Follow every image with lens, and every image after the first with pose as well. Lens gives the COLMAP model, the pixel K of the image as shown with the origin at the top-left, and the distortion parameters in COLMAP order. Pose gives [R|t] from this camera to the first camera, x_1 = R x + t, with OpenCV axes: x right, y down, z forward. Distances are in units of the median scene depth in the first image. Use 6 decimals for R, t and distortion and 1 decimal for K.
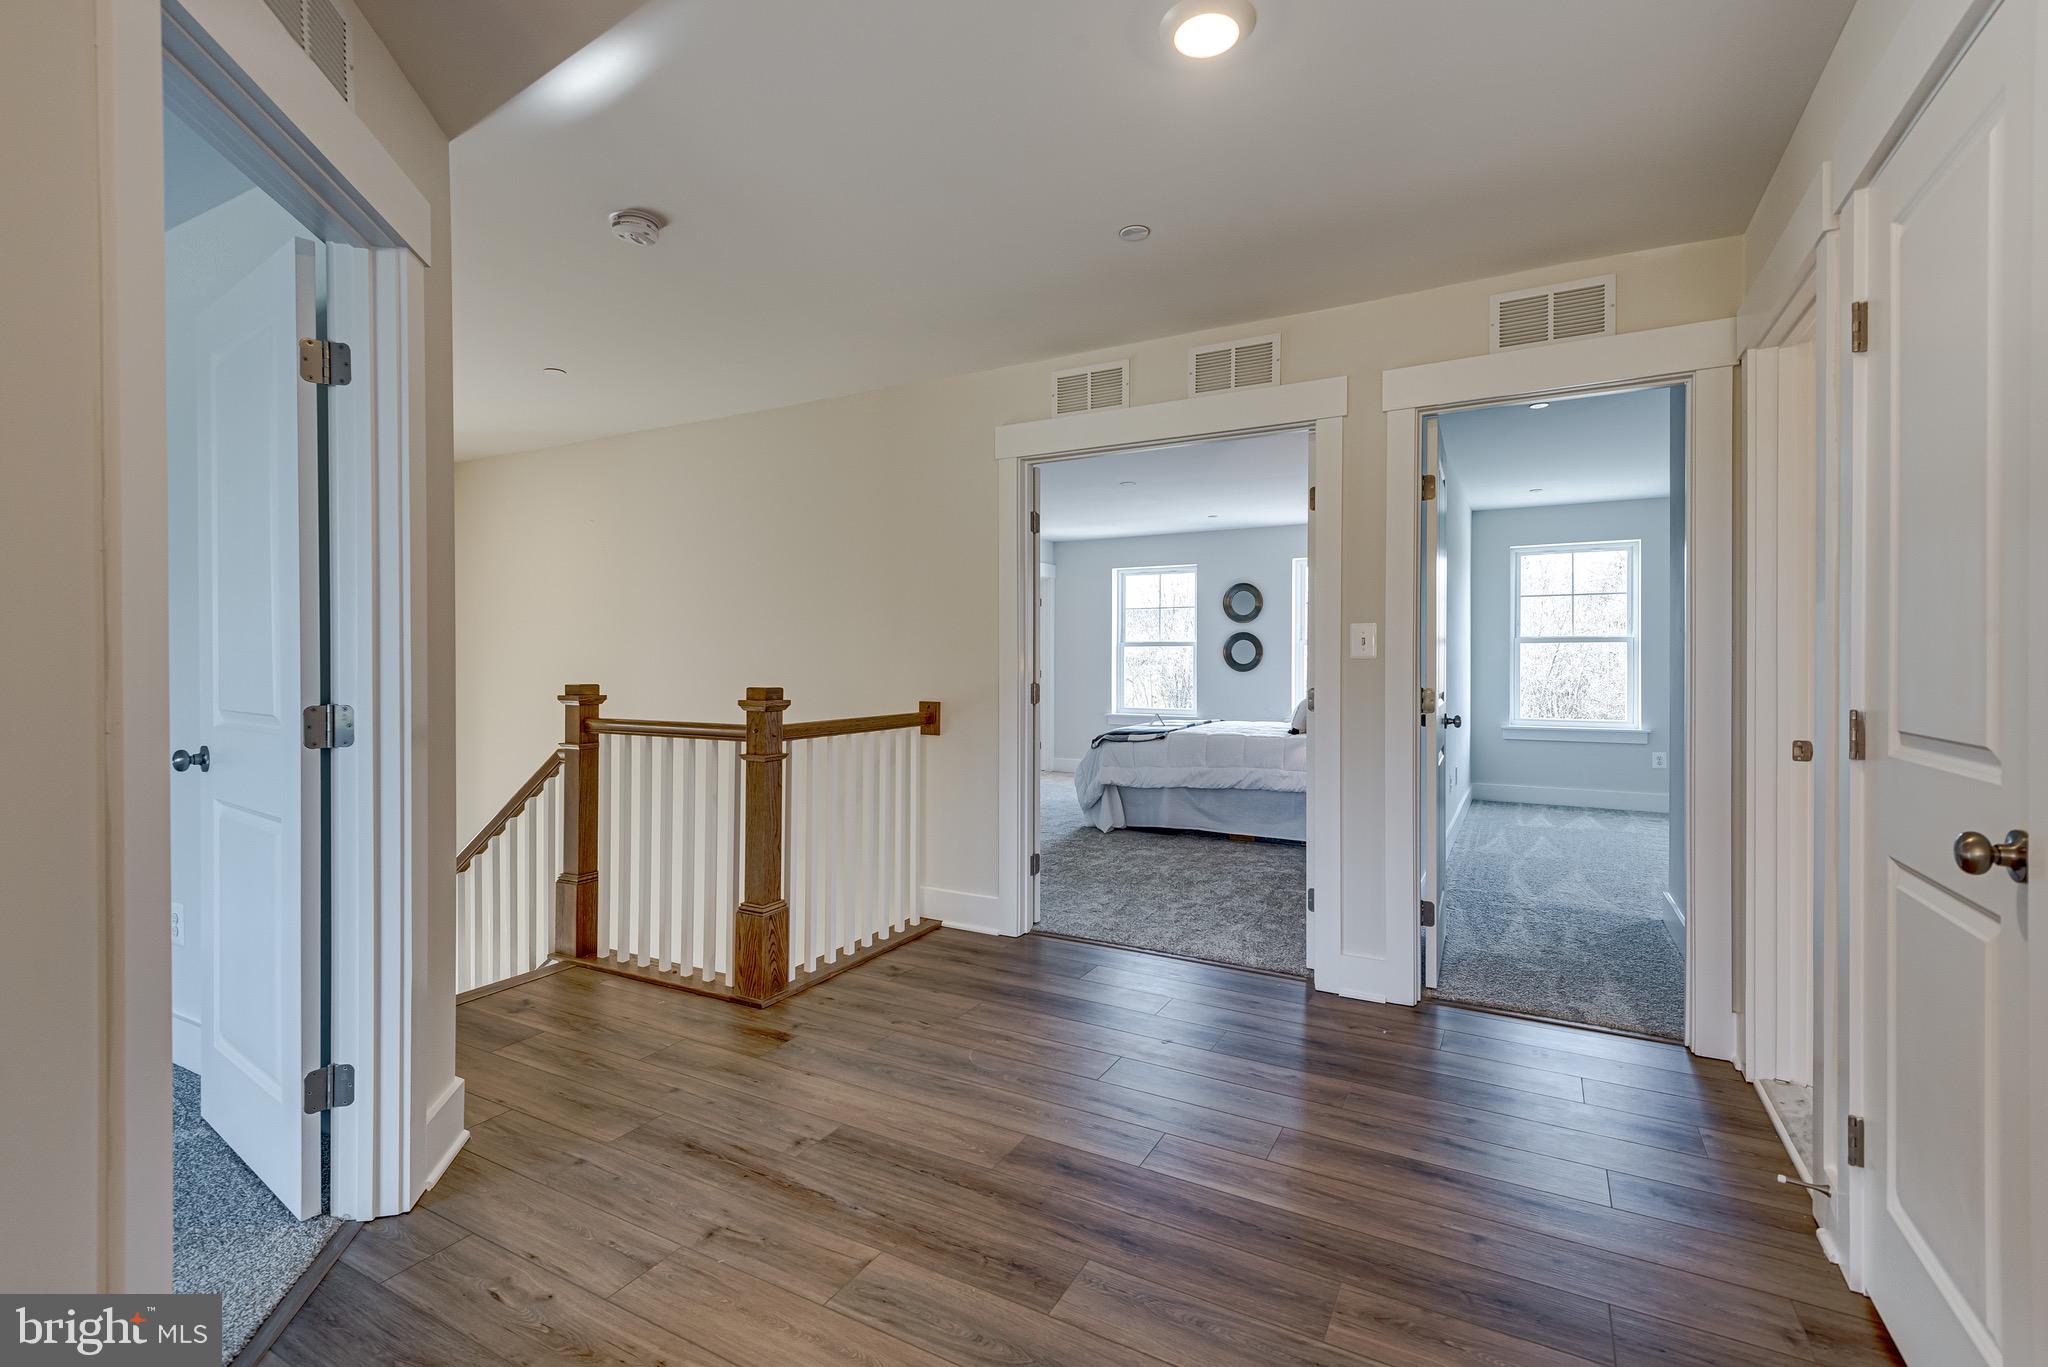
lens RADIAL K [[927.5, 0, 1021.9], [0, 927.5, 674.6], [0, 0, 1]] dist [-0.000128, -0.000037]
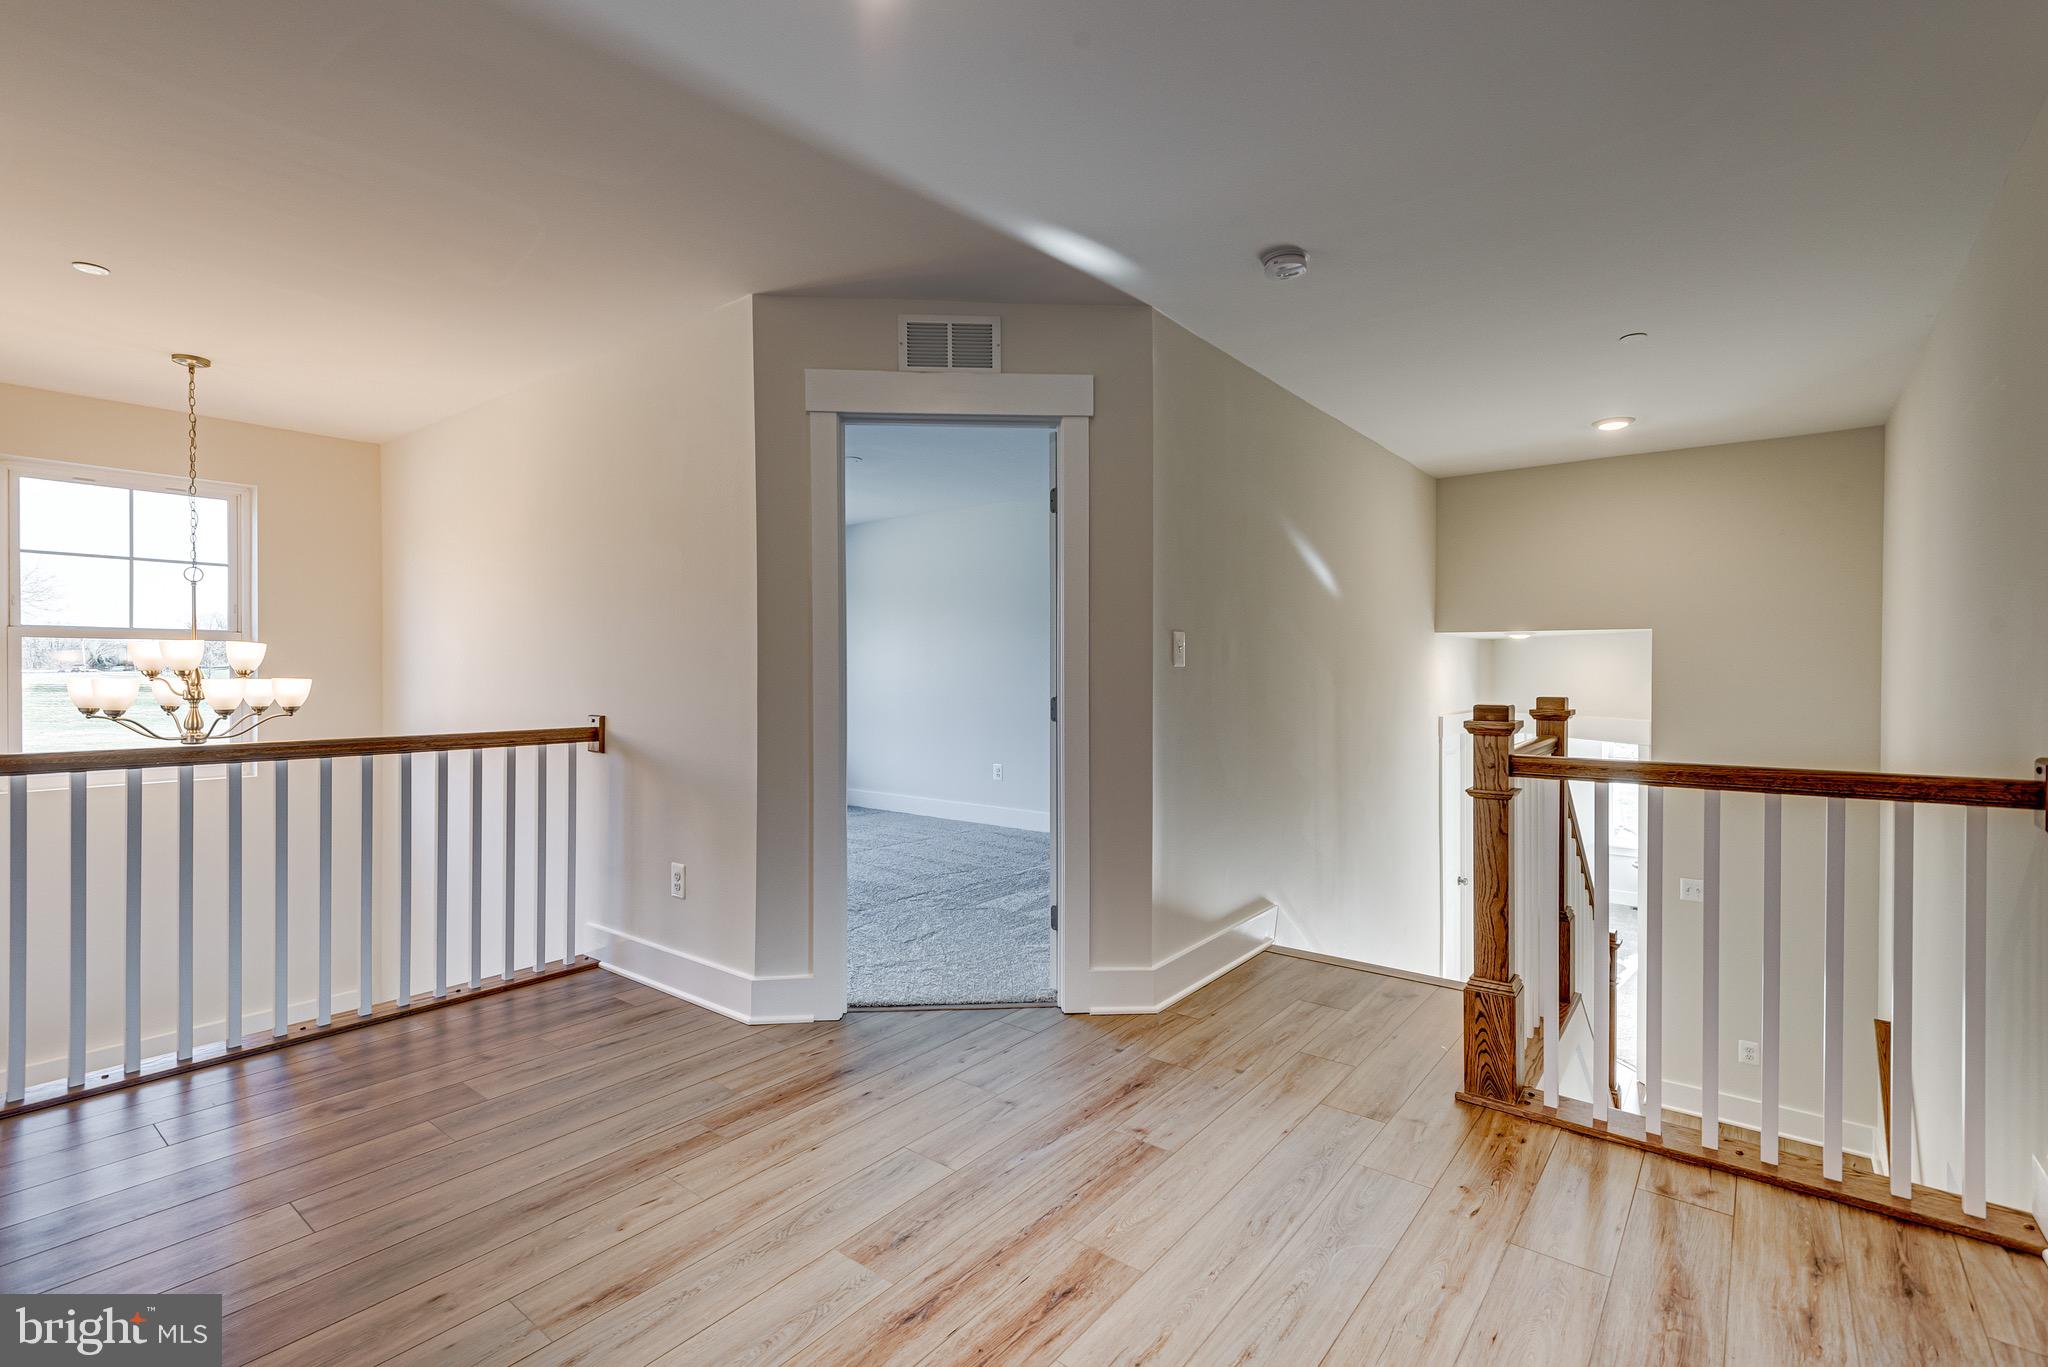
lens RADIAL K [[927.5, 0, 1021.9], [0, 927.5, 674.6], [0, 0, 1]] dist [-0.000128, -0.000037]
pose [[-0.171962, 0.005271, -0.985089, 0.836803], [-0.019460, 0.999772, 0.008746, -0.018890], [0.984911, 0.020673, -0.171821, 1.068212]]
